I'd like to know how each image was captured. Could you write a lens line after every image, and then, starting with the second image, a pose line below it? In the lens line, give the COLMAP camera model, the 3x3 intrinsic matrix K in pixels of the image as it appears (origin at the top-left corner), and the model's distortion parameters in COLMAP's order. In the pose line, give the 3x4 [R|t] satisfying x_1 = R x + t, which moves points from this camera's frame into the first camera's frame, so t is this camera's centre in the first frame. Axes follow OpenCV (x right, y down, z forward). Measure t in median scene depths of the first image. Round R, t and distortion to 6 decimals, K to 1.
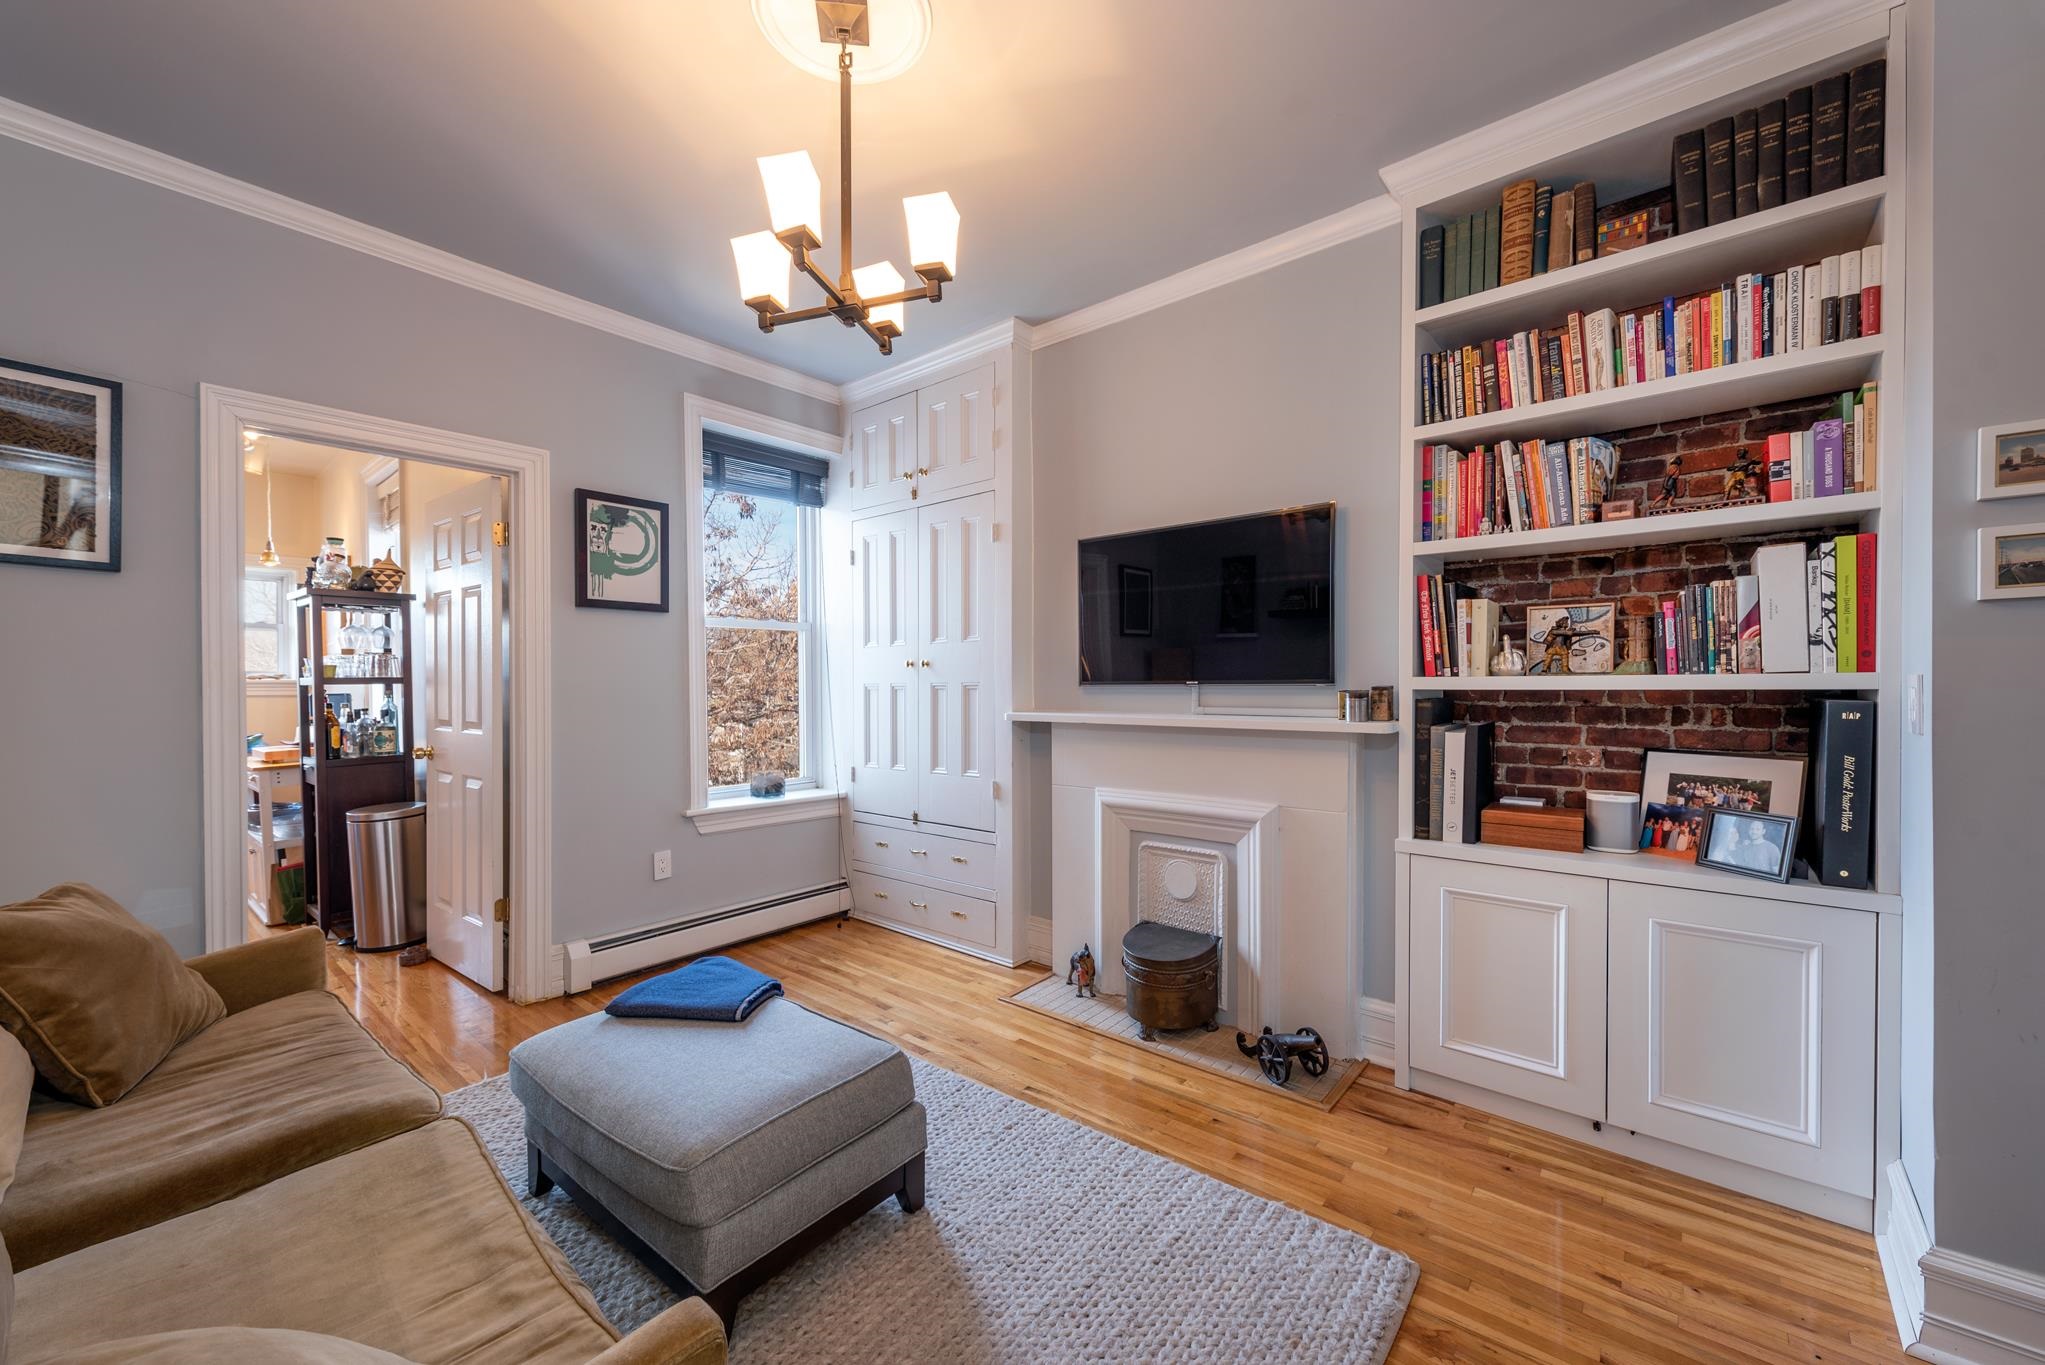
lens RADIAL K [[781.5, 0, 1025.4], [0, 781.5, 685.5], [0, 0, 1]] dist [0.001303, -0.000413]
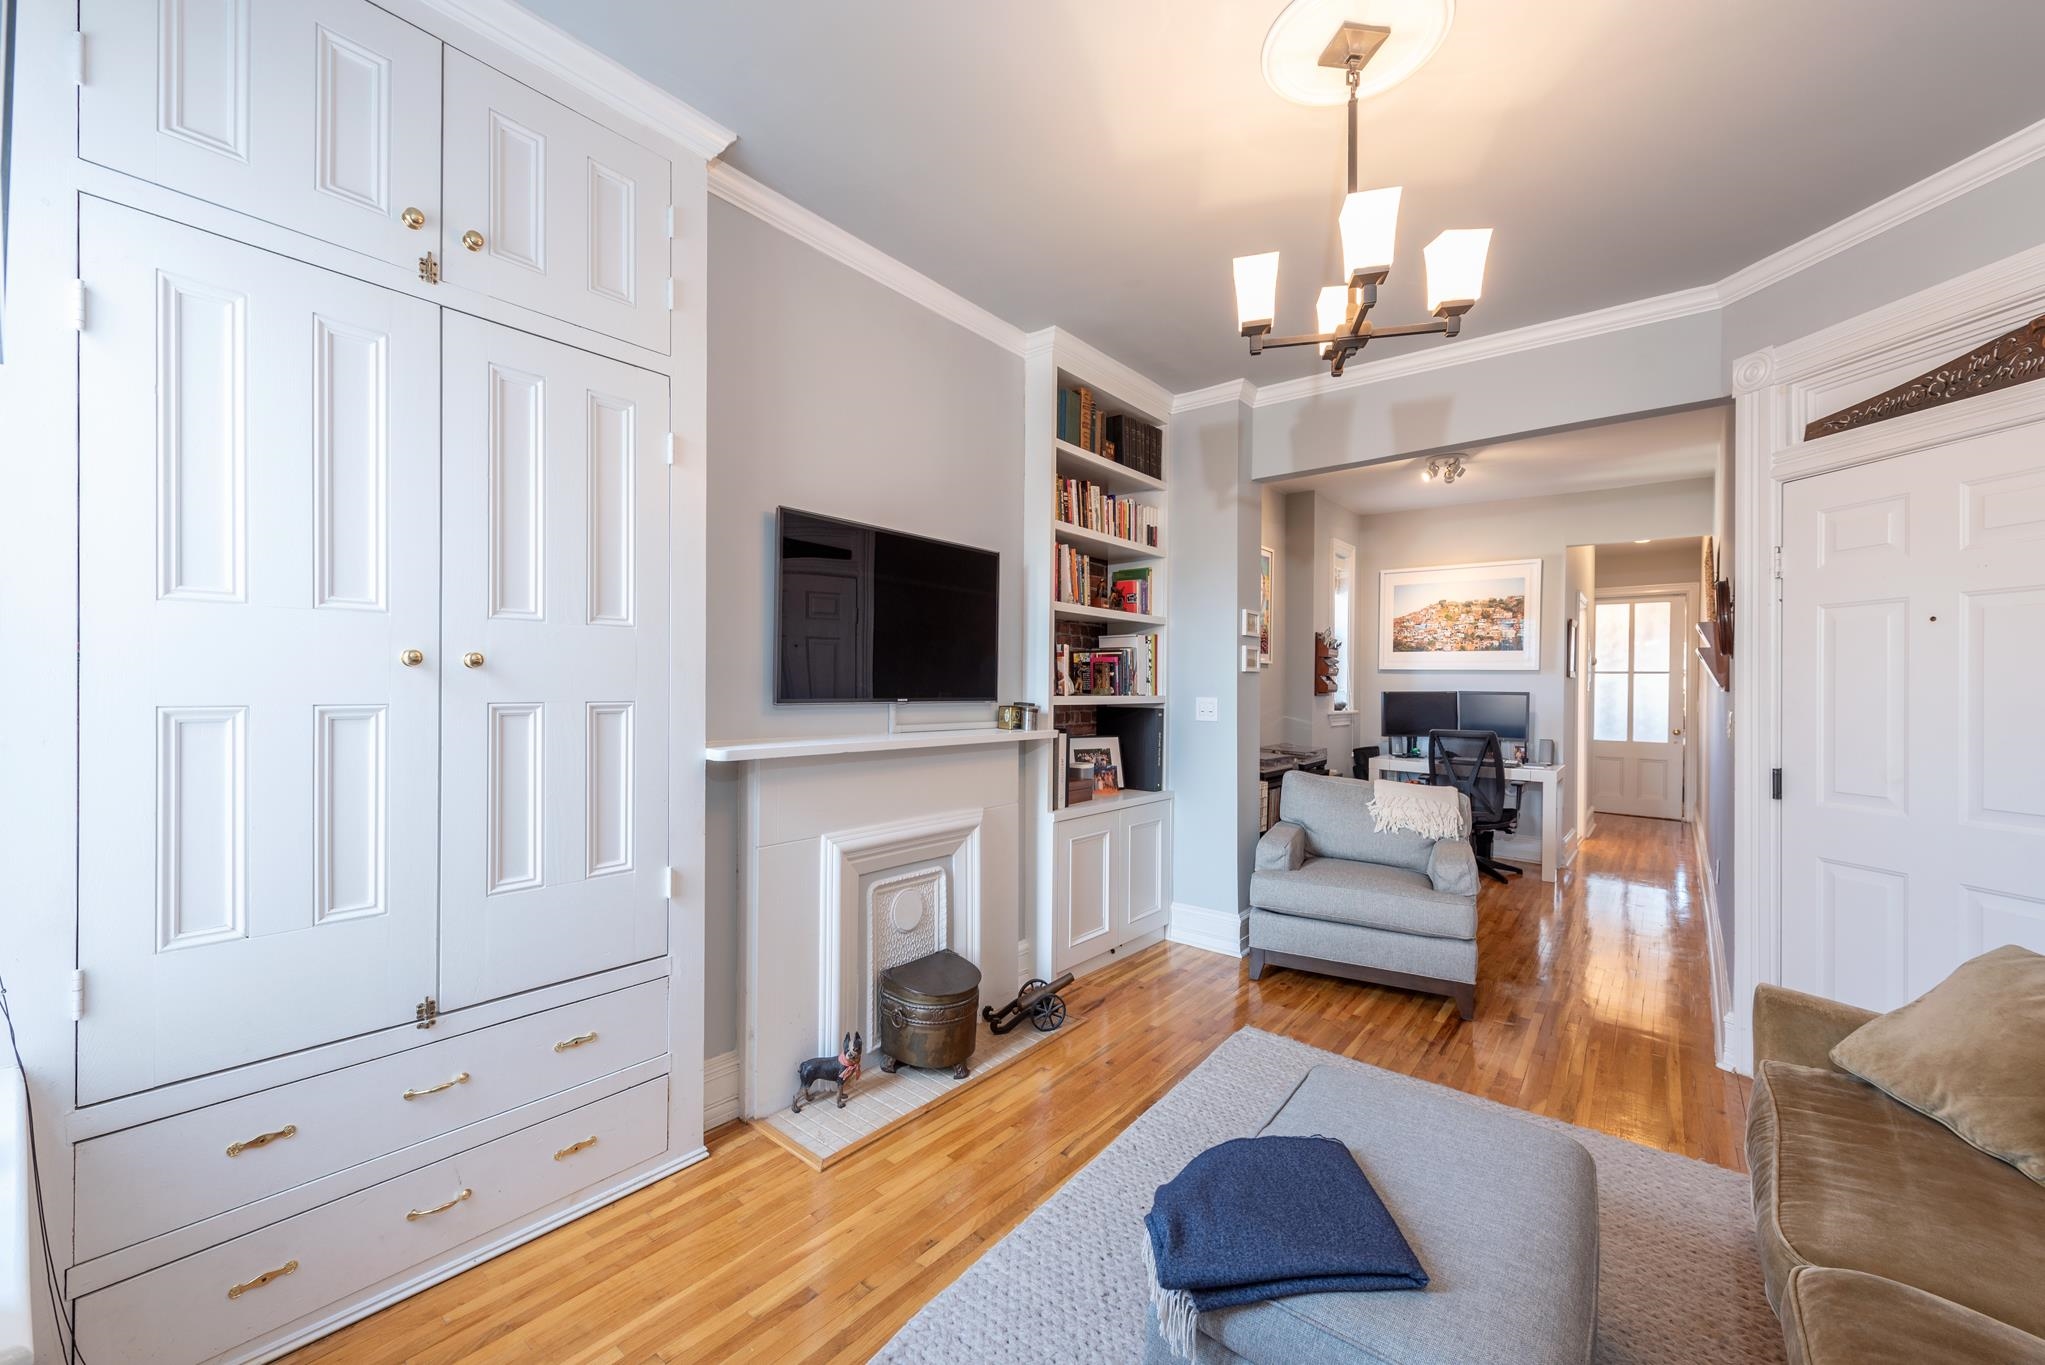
lens RADIAL K [[781.5, 0, 1027.5], [0, 781.5, 680.8], [0, 0, 1]] dist [0.001303, -0.000413]
pose [[-0.001425, 0.013181, 0.999912, -0.839986], [-0.008301, 0.999879, -0.013193, -0.018055], [-0.999965, -0.008319, -0.001315, 0.968435]]
